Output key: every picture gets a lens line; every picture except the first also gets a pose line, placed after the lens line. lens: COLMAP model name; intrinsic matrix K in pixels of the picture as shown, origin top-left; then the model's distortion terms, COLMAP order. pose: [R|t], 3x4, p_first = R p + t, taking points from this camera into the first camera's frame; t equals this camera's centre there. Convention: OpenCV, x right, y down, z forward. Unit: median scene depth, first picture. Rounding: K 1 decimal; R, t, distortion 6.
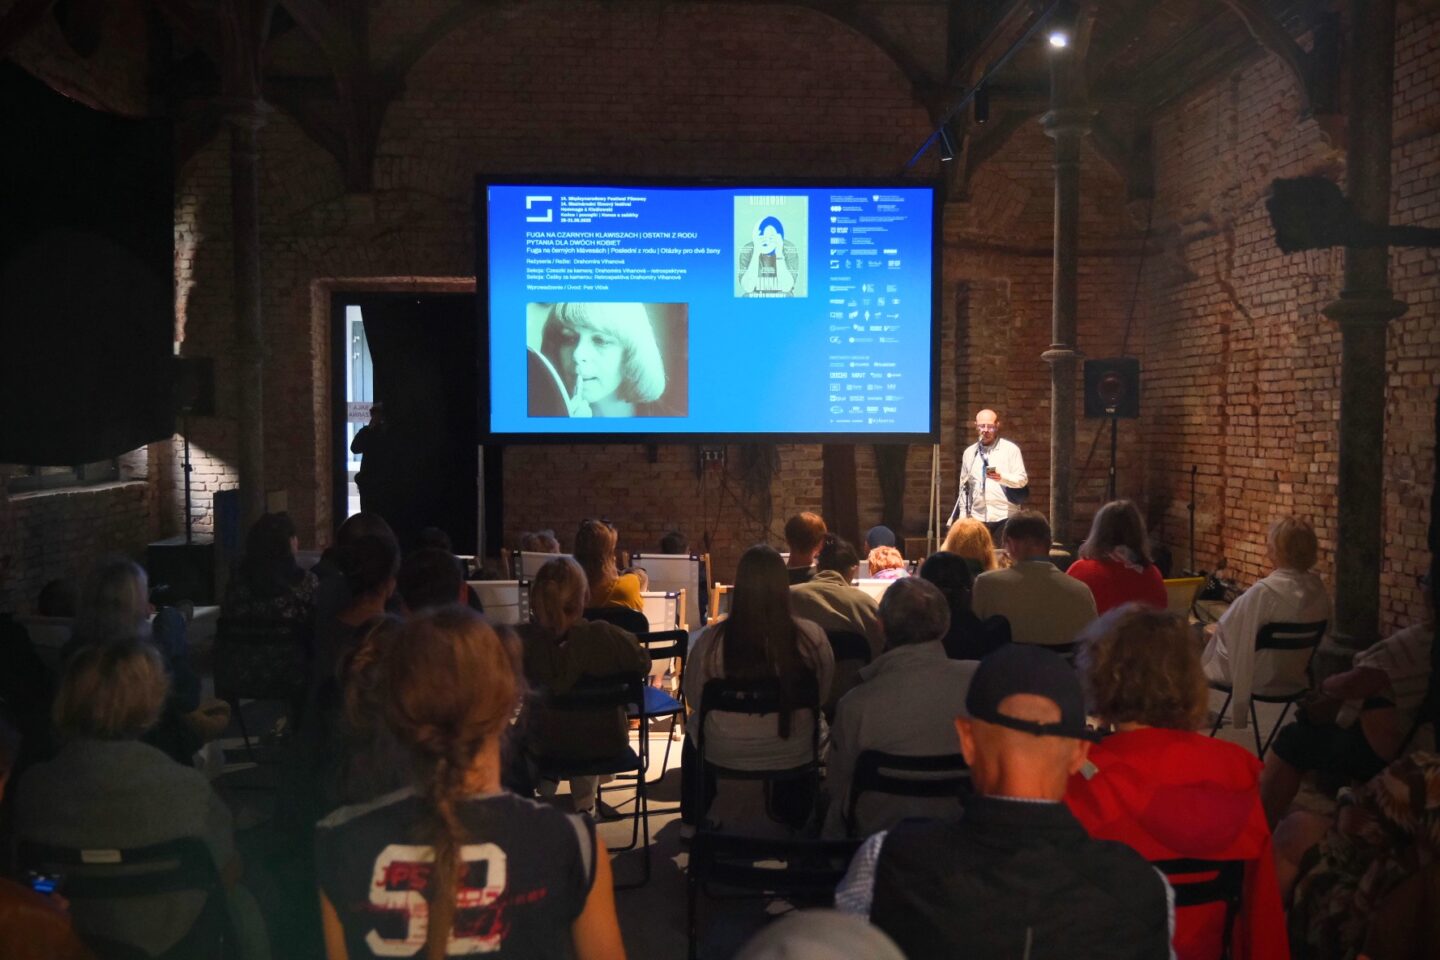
lens RADIAL K [[1273.2, 0, 720.0], [0, 1273.2, 480.0], [0, 0, 1]] dist [0.011394, 0.001880]
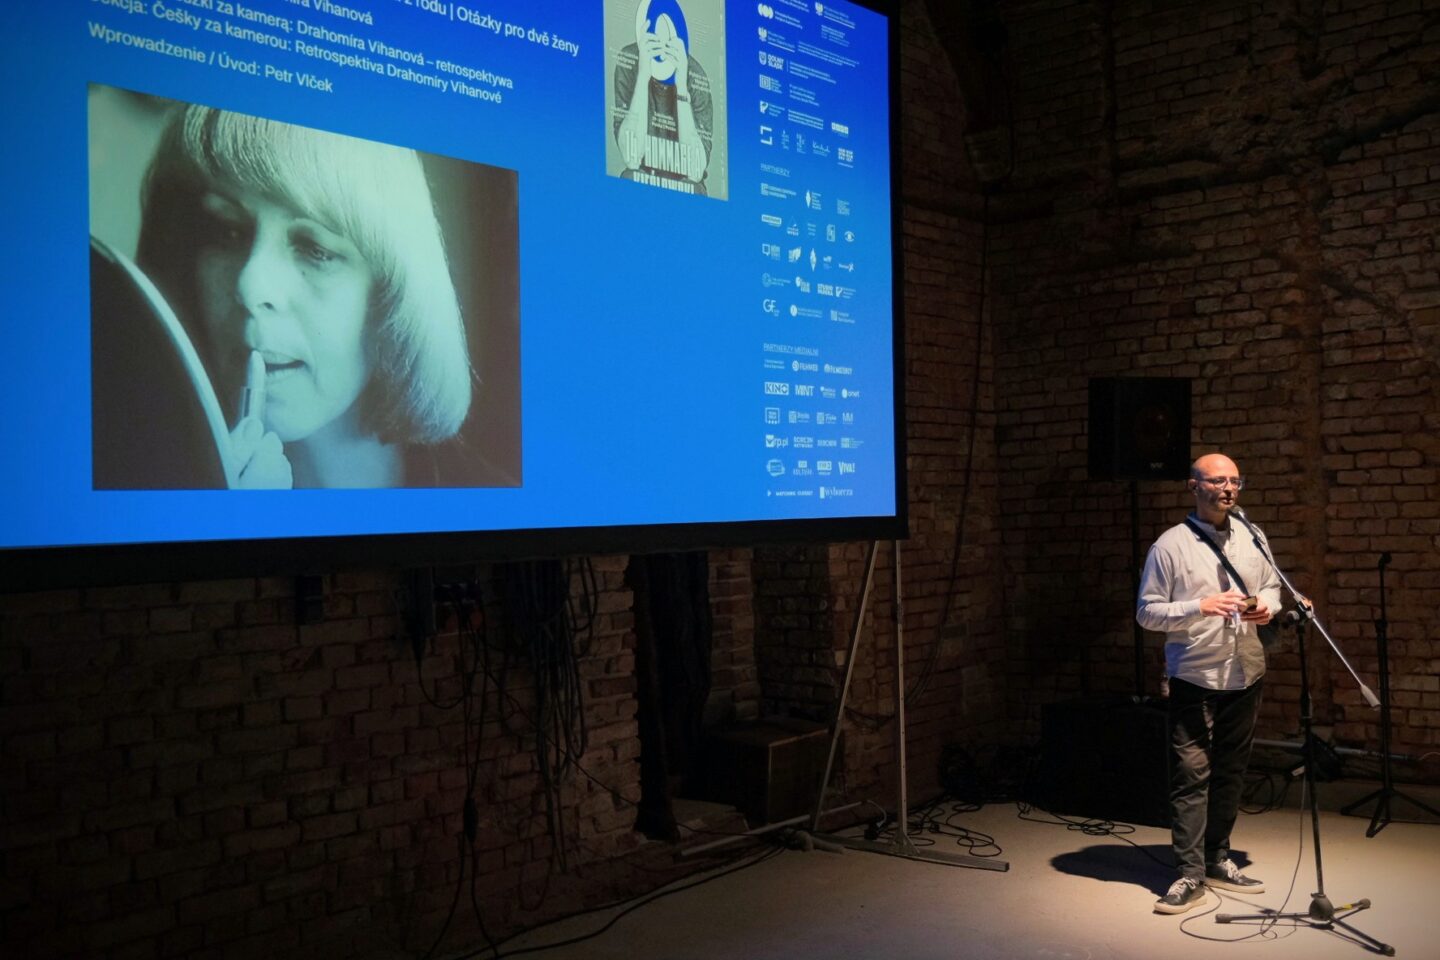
lens RADIAL K [[1477.8, 0, 720.0], [0, 1477.8, 480.0], [0, 0, 1]] dist [-0.014250, 0.018089]
pose [[0.687031, -0.004494, 0.726614, -0.289688], [0.067569, 0.996043, -0.057727, -0.023321], [-0.723480, 0.088757, 0.684616, 0.675052]]
